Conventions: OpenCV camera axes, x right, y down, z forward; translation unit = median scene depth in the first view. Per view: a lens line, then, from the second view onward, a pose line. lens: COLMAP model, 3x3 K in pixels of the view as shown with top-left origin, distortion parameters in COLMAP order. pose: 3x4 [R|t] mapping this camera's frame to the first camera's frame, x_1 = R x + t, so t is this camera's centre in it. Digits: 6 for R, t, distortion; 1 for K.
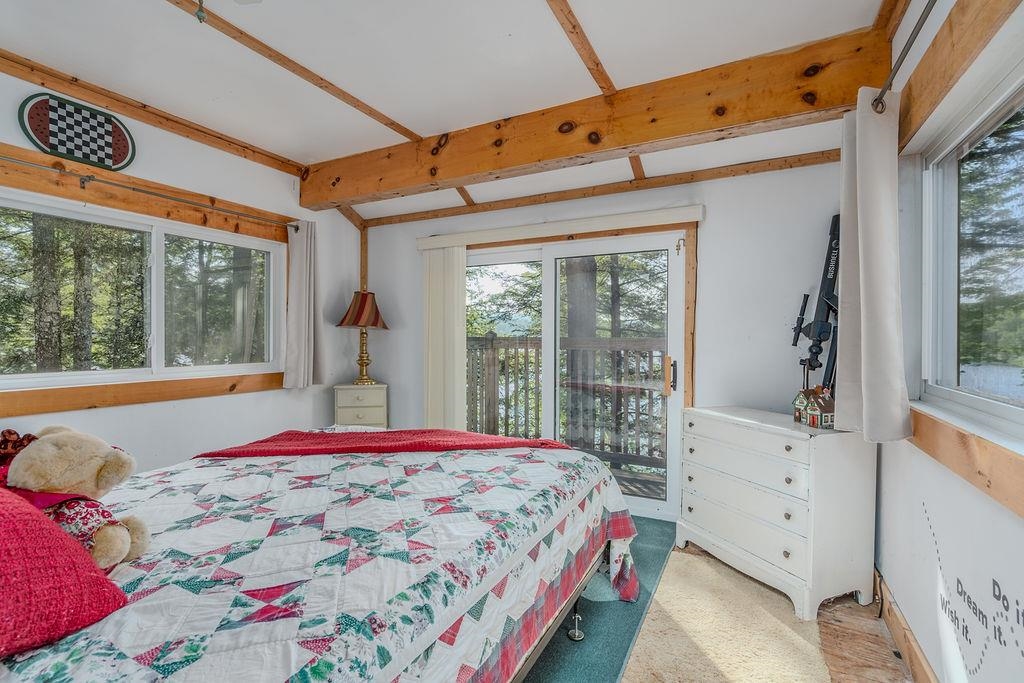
lens RADIAL K [[467.3, 0, 509.7], [0, 467.3, 340.6], [0, 0, 1]] dist [-0.001530, 0.000978]
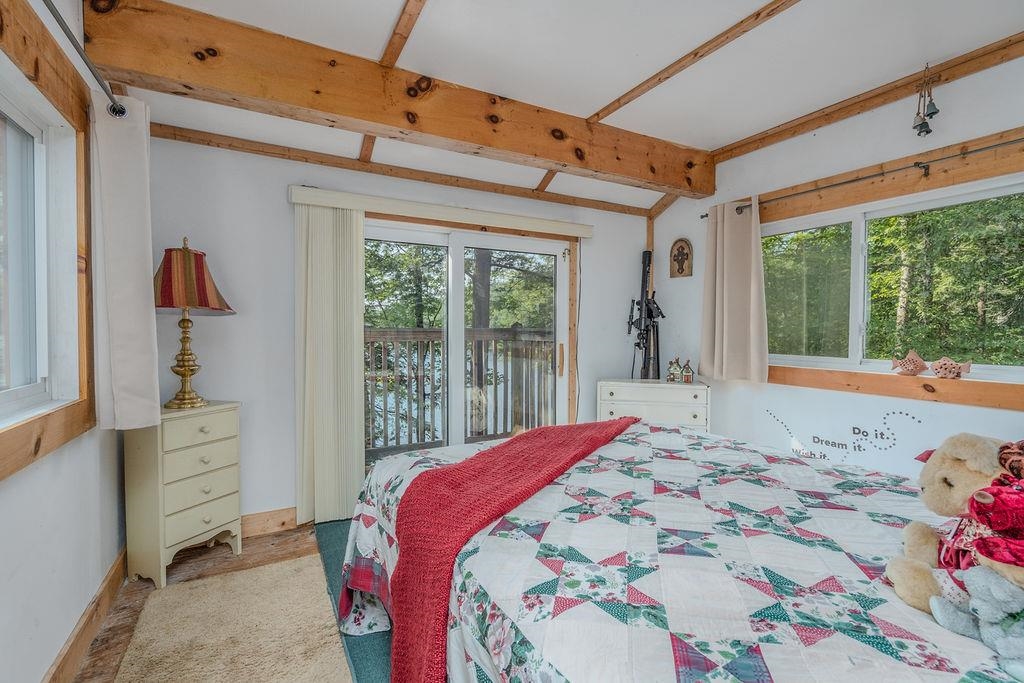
lens RADIAL K [[467.3, 0, 513.7], [0, 467.3, 337.3], [0, 0, 1]] dist [-0.001530, 0.000978]
pose [[0.549657, -0.015789, 0.835241, -1.128744], [0.005583, 0.999868, 0.015227, -0.003432], [-0.835372, -0.003707, 0.549673, 0.651477]]
